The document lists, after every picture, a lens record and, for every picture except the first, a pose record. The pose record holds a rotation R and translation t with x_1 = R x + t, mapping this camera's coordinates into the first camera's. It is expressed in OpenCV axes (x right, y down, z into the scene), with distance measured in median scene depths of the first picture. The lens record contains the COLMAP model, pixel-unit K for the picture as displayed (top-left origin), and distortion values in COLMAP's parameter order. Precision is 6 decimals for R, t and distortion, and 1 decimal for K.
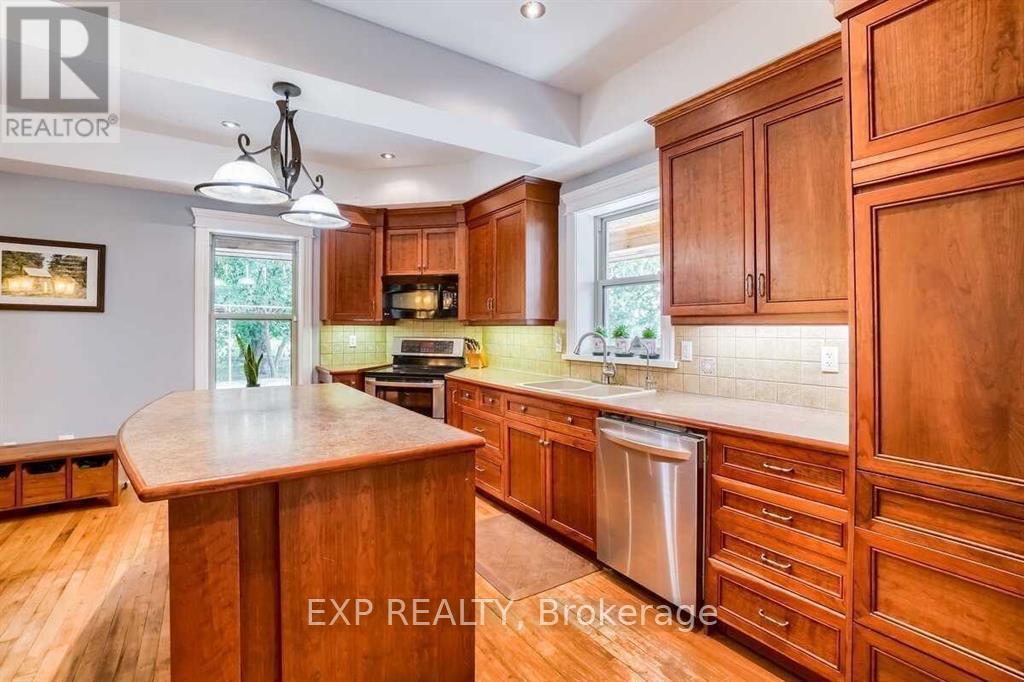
lens RADIAL K [[478.9, 0, 511.9], [0, 478.9, 325.4], [0, 0, 1]] dist [-0.000385, -0.000023]
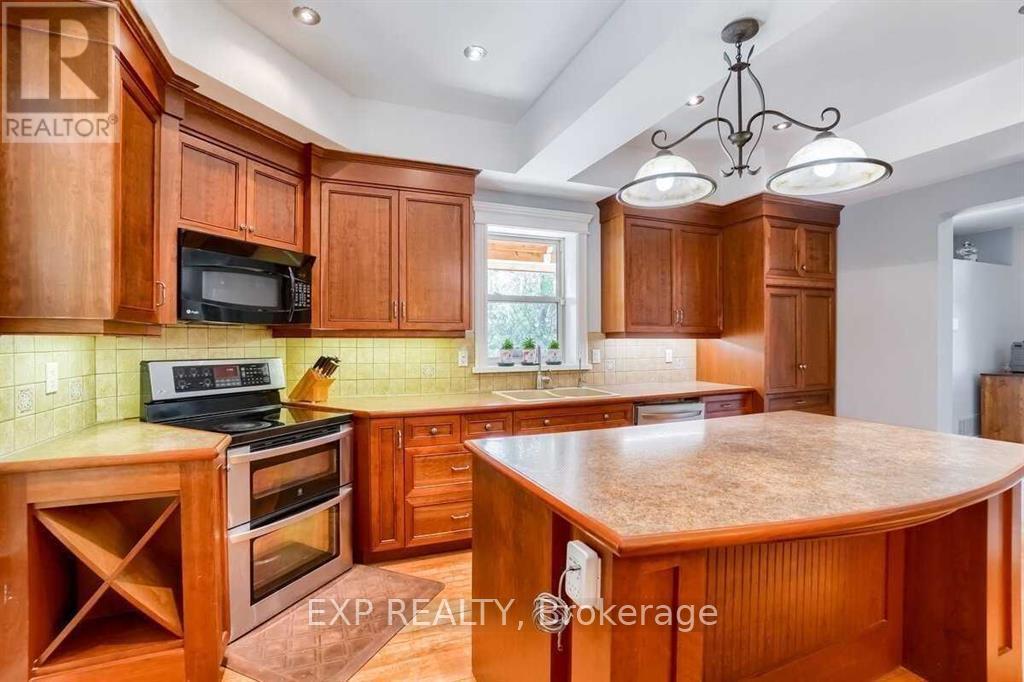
lens RADIAL K [[457.5, 0, 512.0], [0, 457.5, 341.0], [0, 0, 1]] dist [-0.000263, -0.000017]
pose [[0.206878, -0.005315, 0.978352, -0.777966], [-0.004916, 0.999967, 0.006472, 0.000023], [-0.978354, -0.006148, 0.206845, 0.739286]]
